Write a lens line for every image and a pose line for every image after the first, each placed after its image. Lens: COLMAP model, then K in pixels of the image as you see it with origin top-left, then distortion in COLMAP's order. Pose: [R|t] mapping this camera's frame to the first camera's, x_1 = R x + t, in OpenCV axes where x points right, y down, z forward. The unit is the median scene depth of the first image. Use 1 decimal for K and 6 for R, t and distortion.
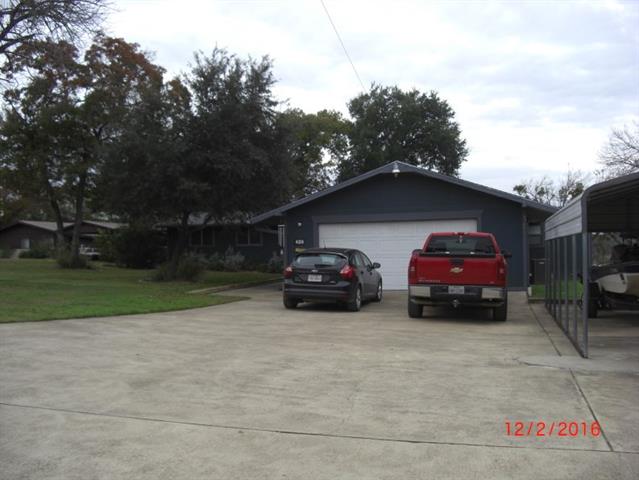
lens RADIAL K [[709.1, 0, 319.5], [0, 709.1, 240.0], [0, 0, 1]] dist [-0.164149, -0.005485]
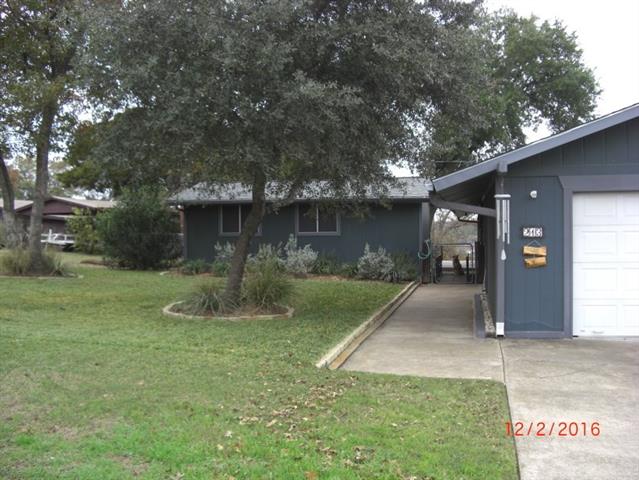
lens RADIAL K [[677.2, 0, 312.7], [0, 677.2, 237.6], [0, 0, 1]] dist [0.000535, 0.002090]
pose [[0.999283, 0.011160, 0.036182, -0.174125], [-0.011749, 0.999801, 0.016106, 0.000682], [-0.035995, -0.016520, 0.999215, 0.532149]]
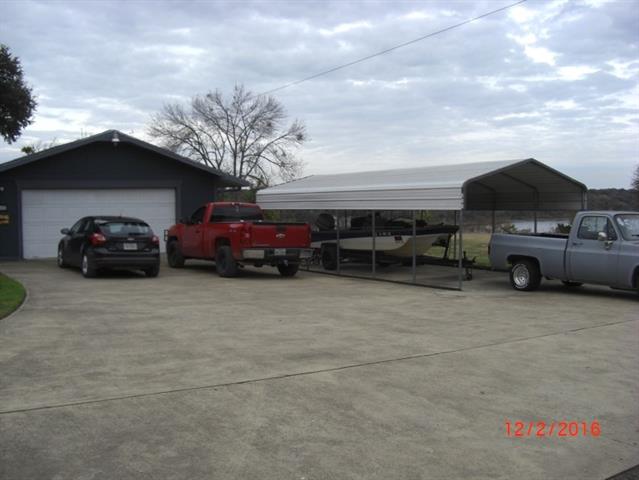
lens RADIAL K [[677.2, 0, 312.7], [0, 677.2, 237.6], [0, 0, 1]] dist [0.000535, 0.002090]
pose [[0.685156, -0.026969, 0.727897, -0.368826], [-0.013738, 0.998658, 0.049933, -0.007798], [-0.728267, -0.044211, 0.683866, 0.094535]]
